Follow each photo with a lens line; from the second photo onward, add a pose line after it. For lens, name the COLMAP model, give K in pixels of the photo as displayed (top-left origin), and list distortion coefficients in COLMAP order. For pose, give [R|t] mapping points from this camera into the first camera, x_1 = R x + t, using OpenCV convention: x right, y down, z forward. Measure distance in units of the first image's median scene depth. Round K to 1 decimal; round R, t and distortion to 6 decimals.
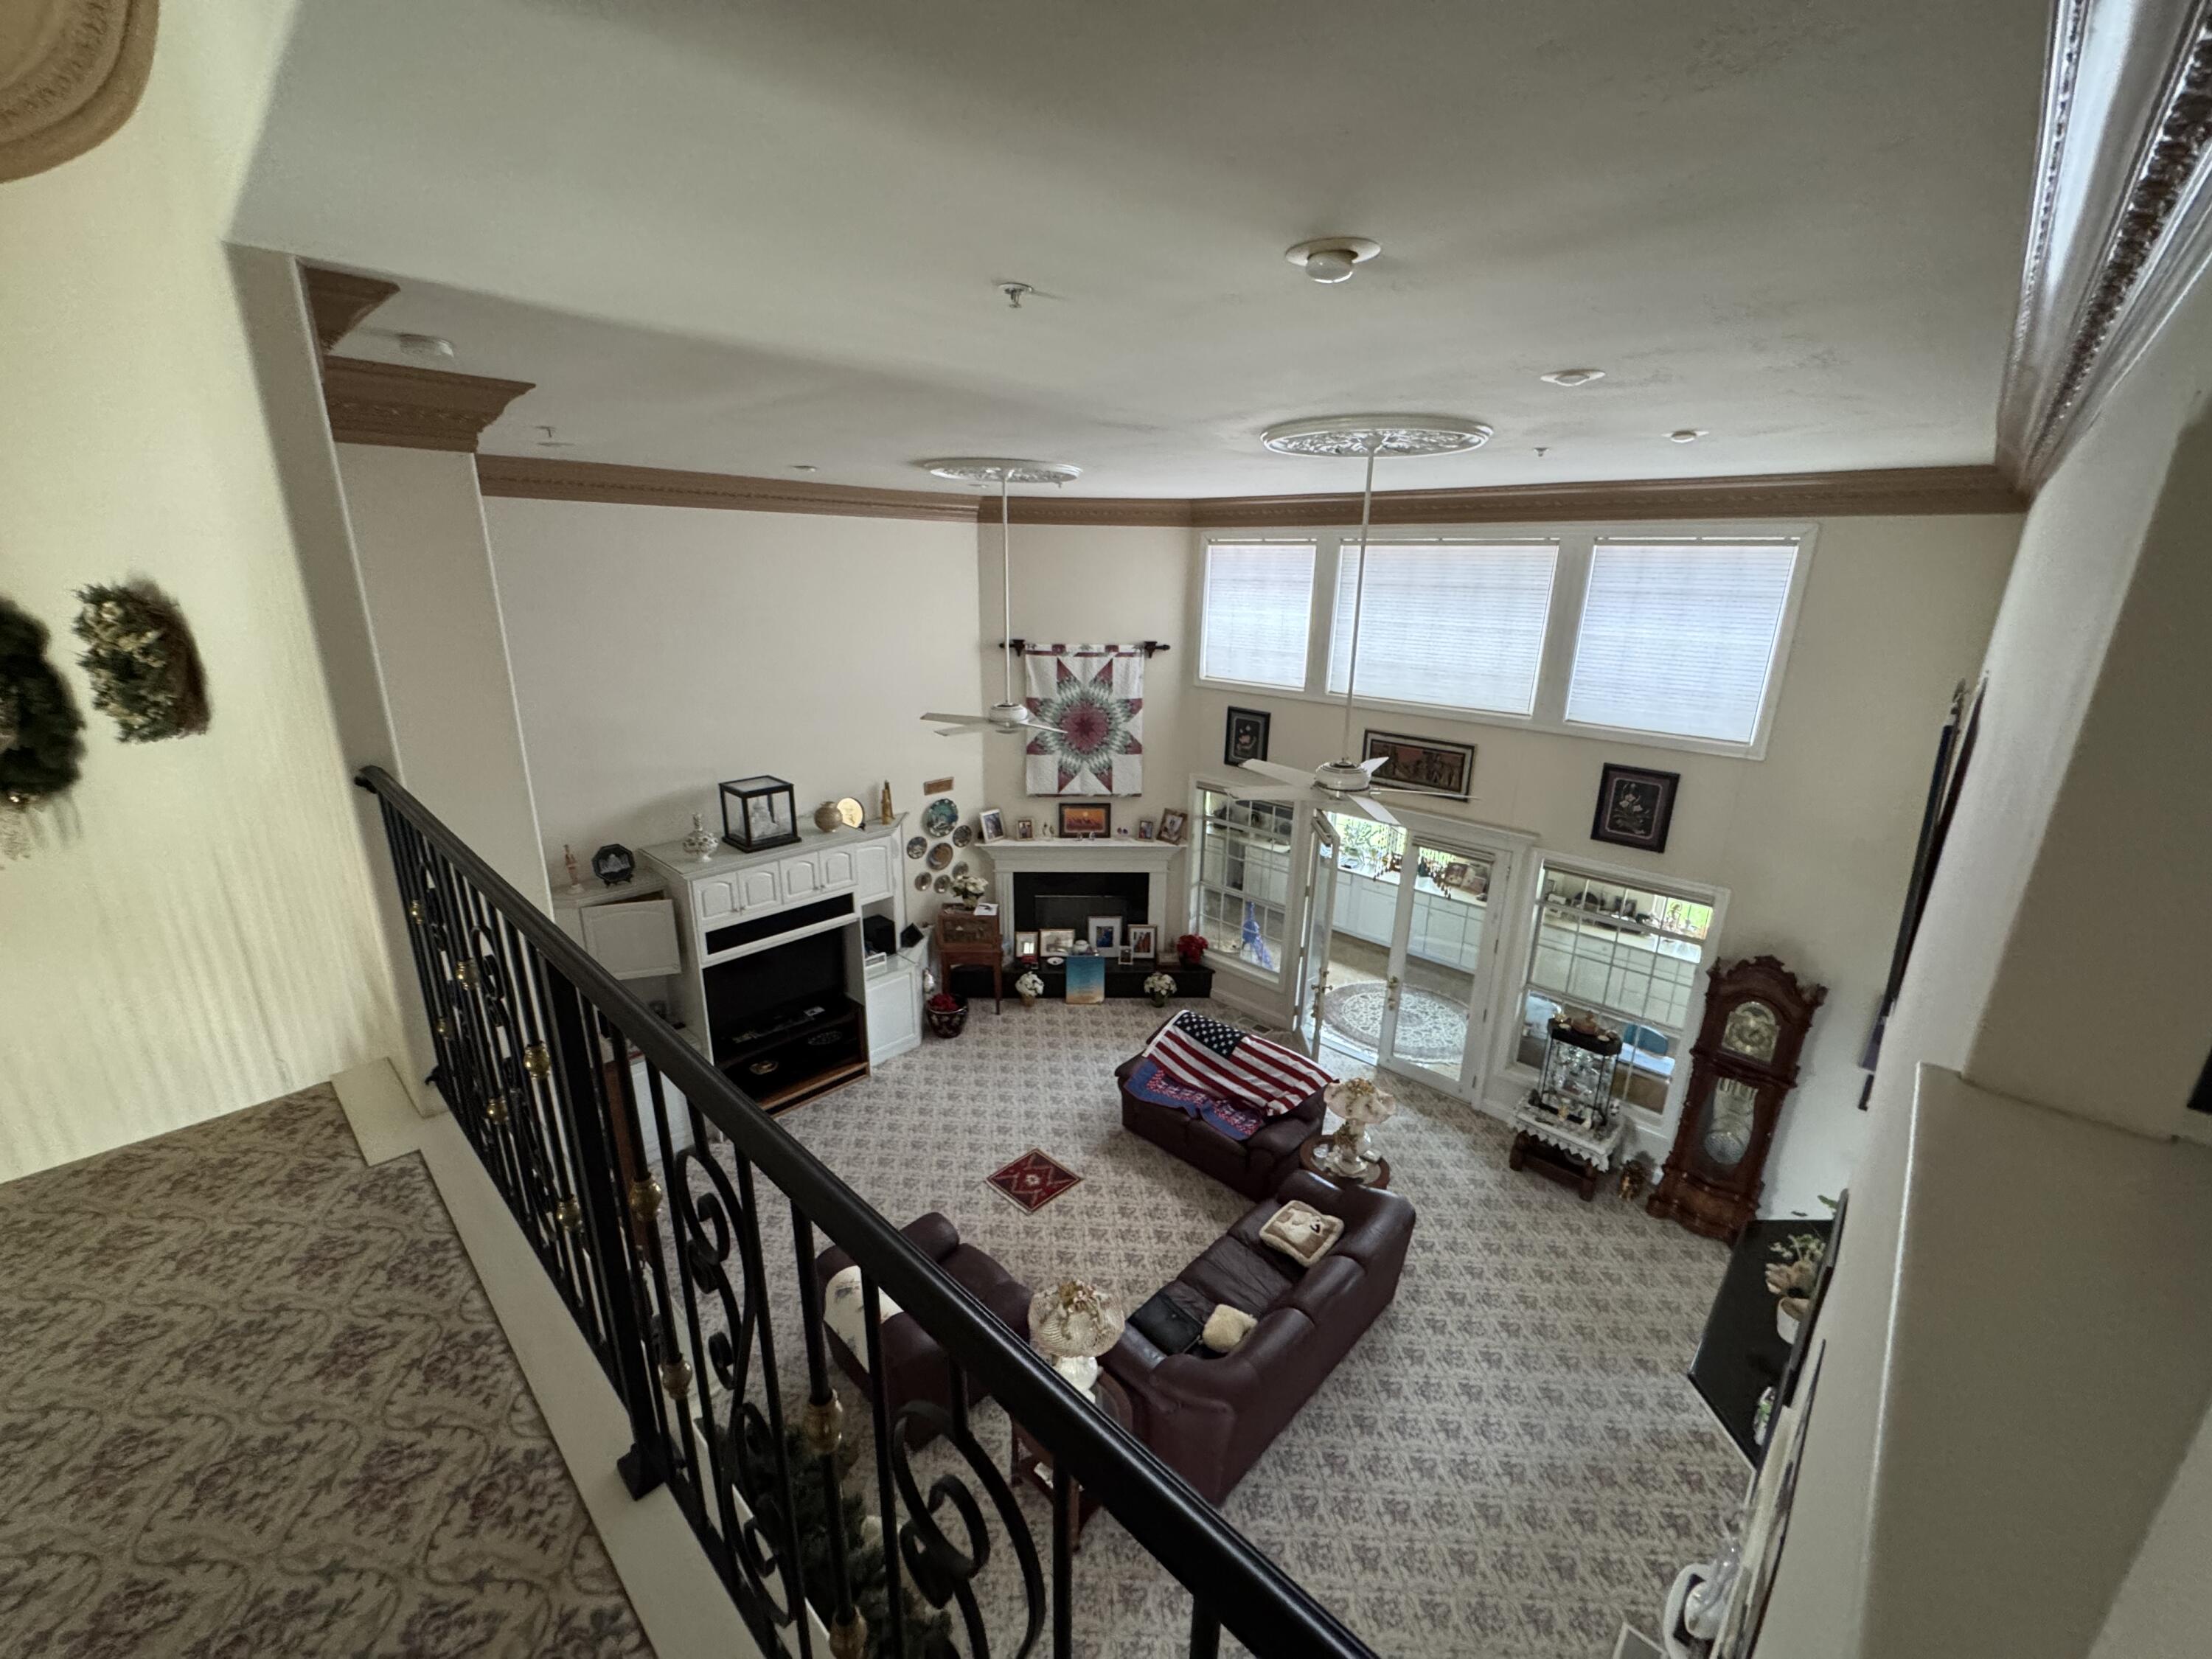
lens RADIAL K [[886.3, 0, 1104.0], [0, 886.3, 834.9], [0, 0, 1]] dist [-0.002918, -0.000033]
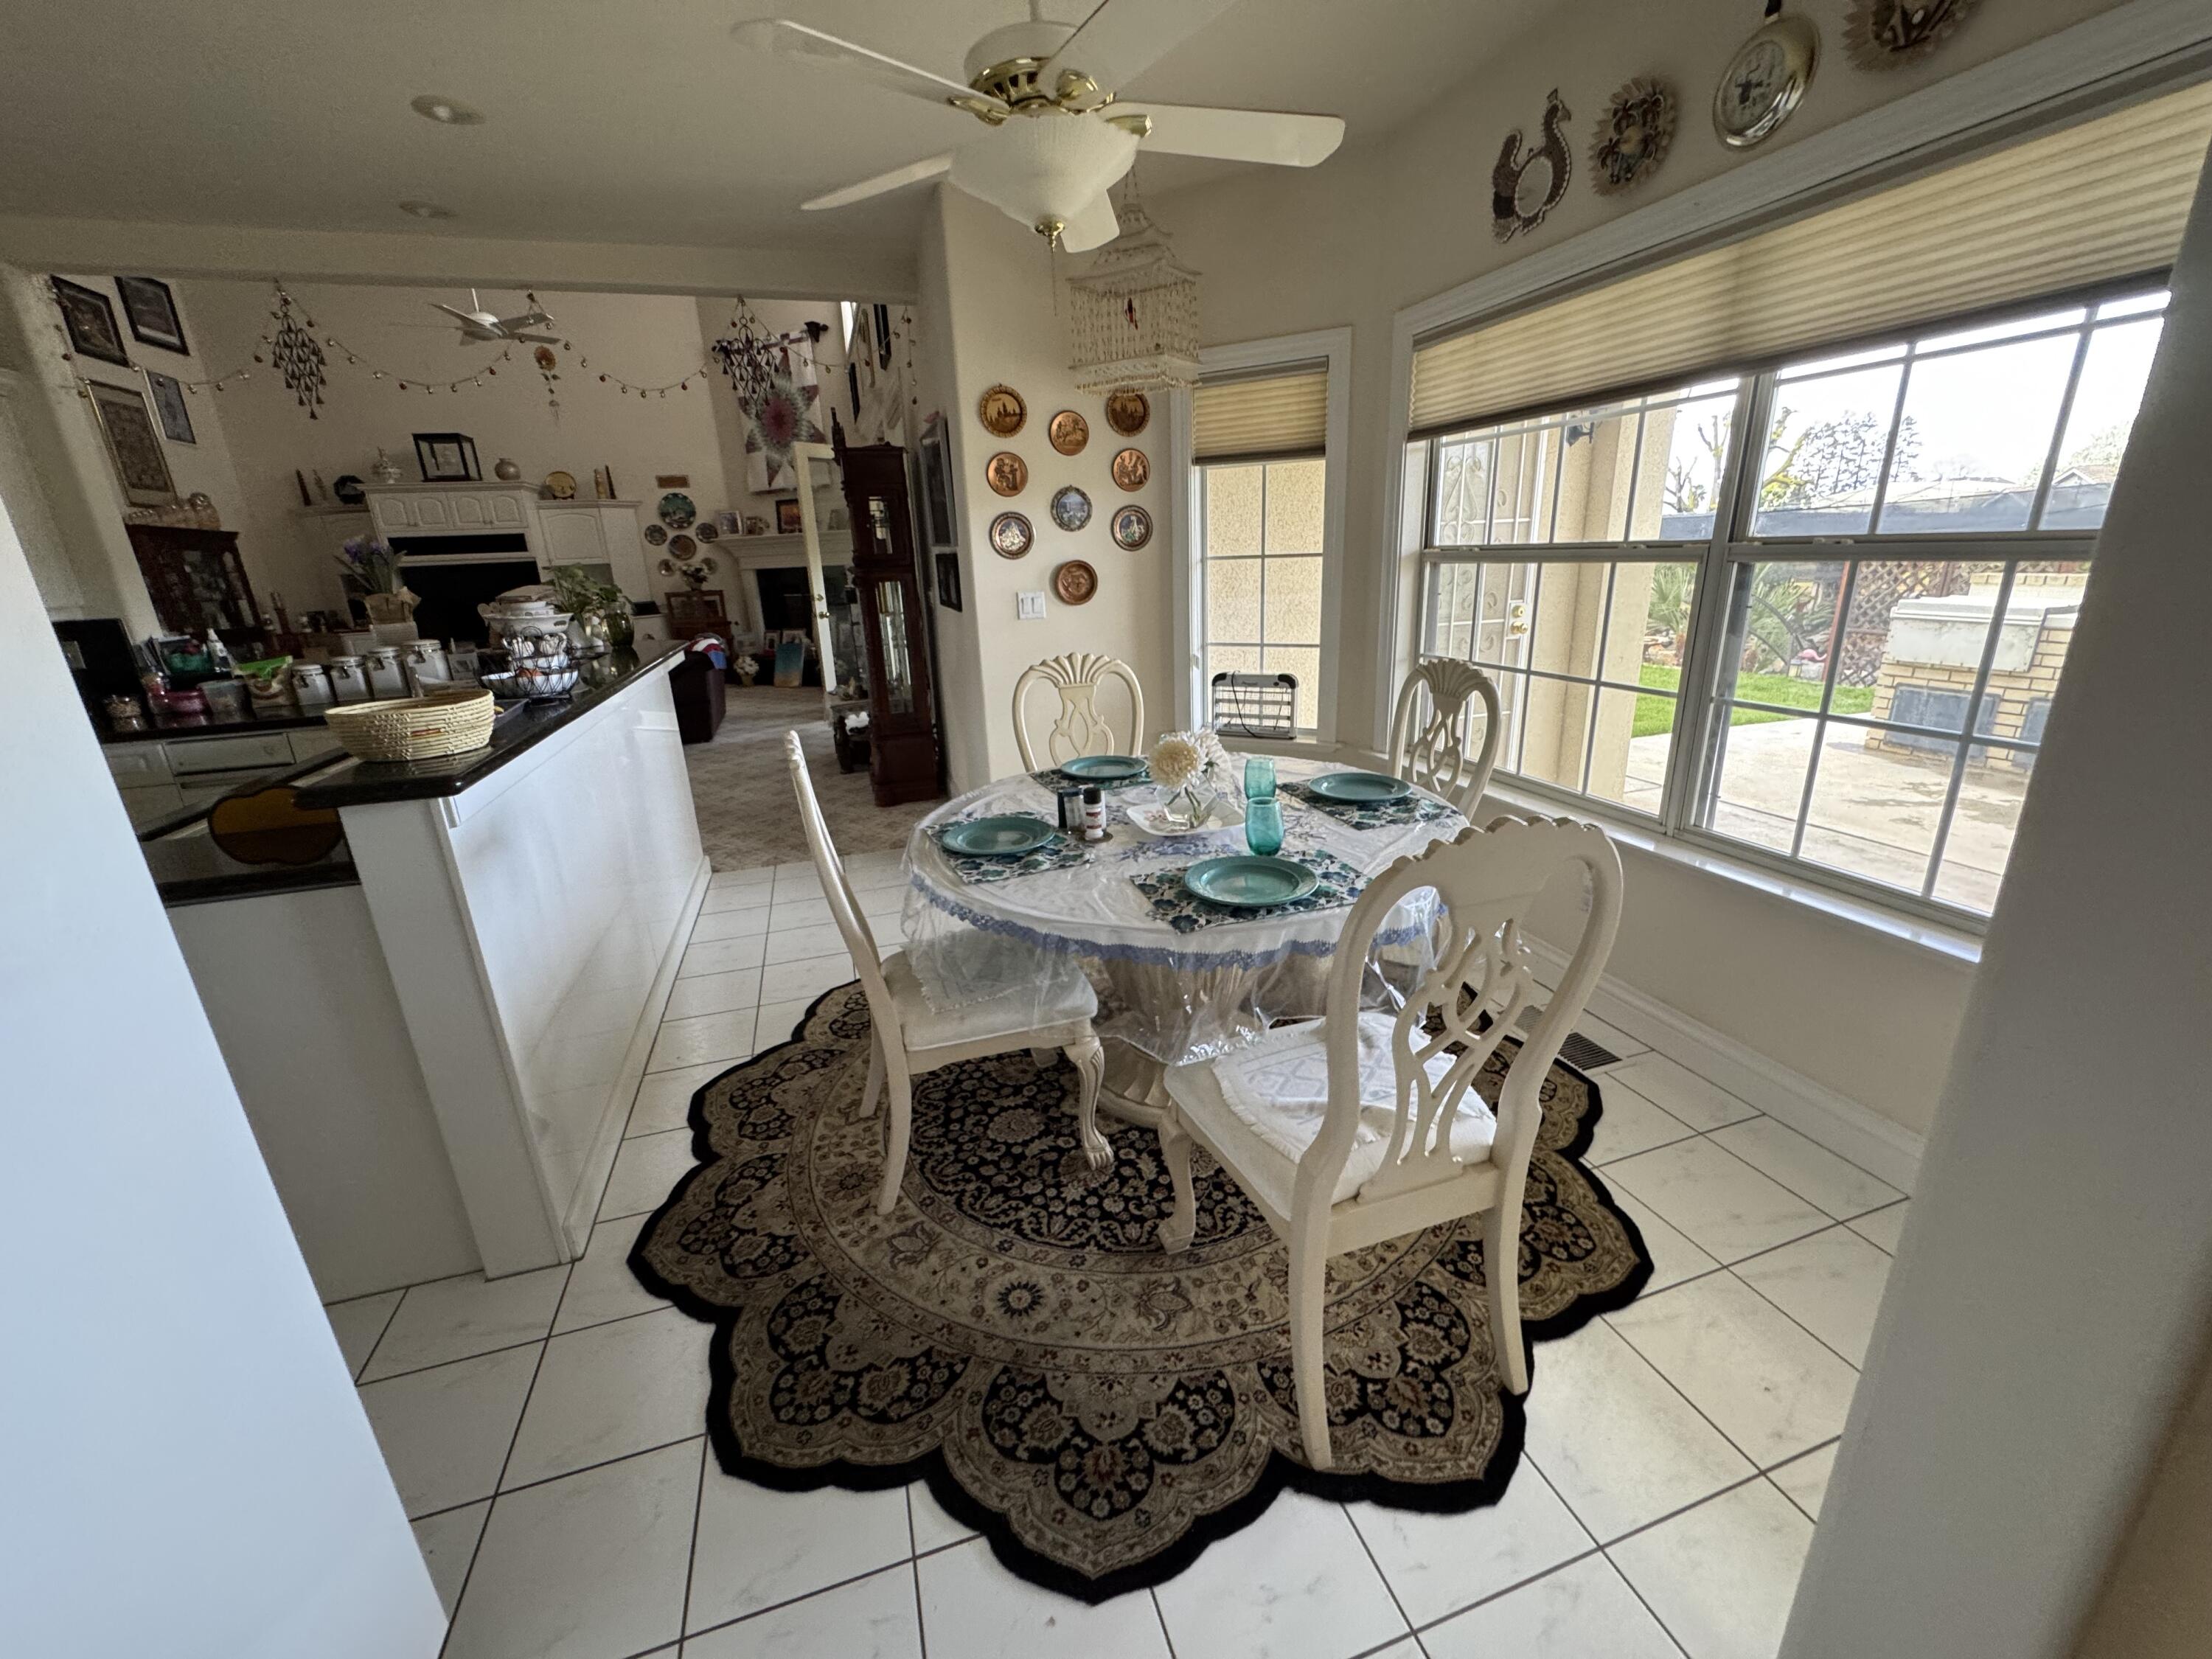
lens RADIAL K [[886.3, 0, 1108.9], [0, 886.3, 827.6], [0, 0, 1]] dist [-0.002918, -0.000033]
pose [[0.876807, 0.093526, -0.471660, 0.896246], [-0.089205, 0.995513, 0.031573, 0.306101], [0.472496, 0.014391, 0.881215, 0.247425]]
